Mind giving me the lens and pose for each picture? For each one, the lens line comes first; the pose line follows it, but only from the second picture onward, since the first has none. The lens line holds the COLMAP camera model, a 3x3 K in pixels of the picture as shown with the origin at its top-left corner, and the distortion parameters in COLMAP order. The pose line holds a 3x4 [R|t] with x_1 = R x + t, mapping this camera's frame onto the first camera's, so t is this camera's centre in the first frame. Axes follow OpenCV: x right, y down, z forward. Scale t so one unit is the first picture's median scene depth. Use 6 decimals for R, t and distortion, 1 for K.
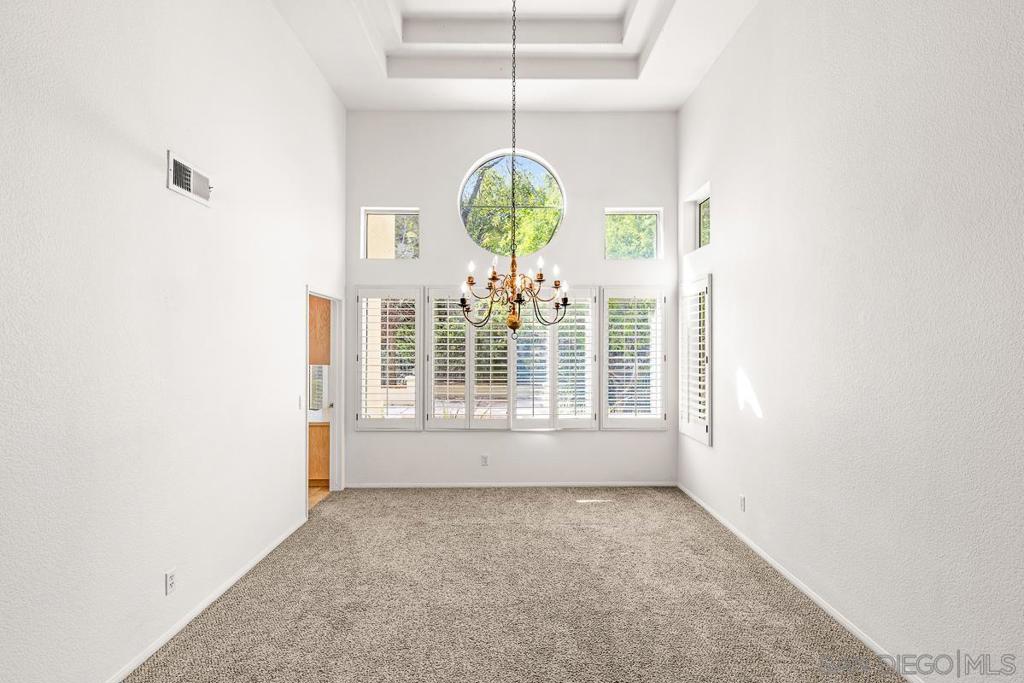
lens RADIAL K [[457.9, 0, 513.9], [0, 457.9, 338.8], [0, 0, 1]] dist [0.005344, -0.000371]
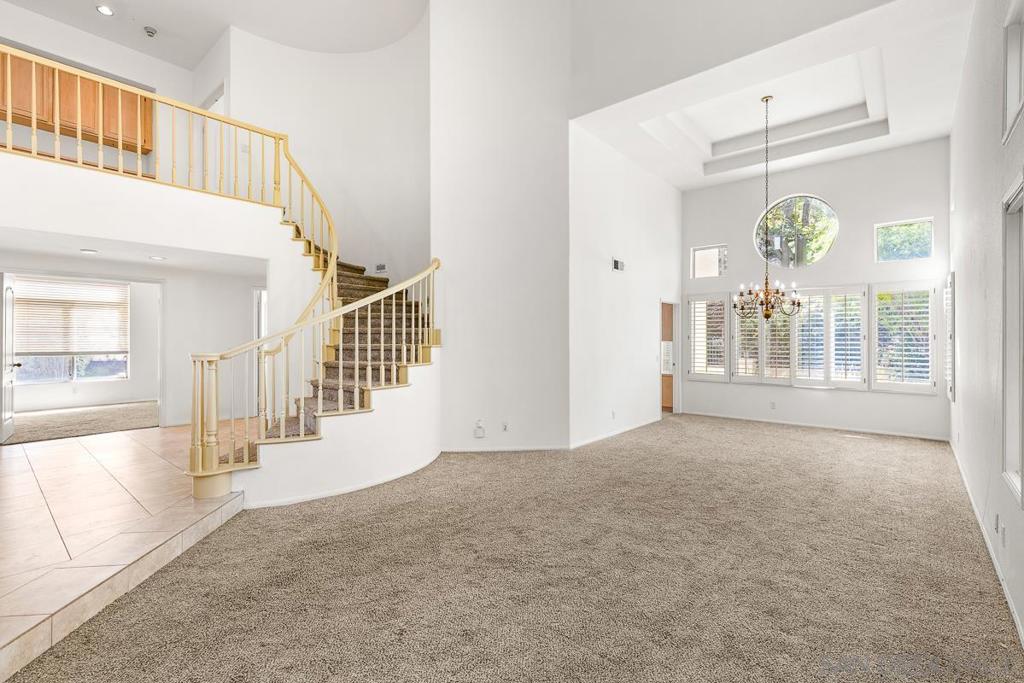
lens RADIAL K [[457.9, 0, 513.9], [0, 457.9, 338.8], [0, 0, 1]] dist [0.005344, -0.000371]
pose [[0.745247, 0.001481, -0.666786, 0.312839], [0.008435, 0.999897, 0.011649, 0.021472], [0.666735, -0.014305, 0.745158, -0.709564]]
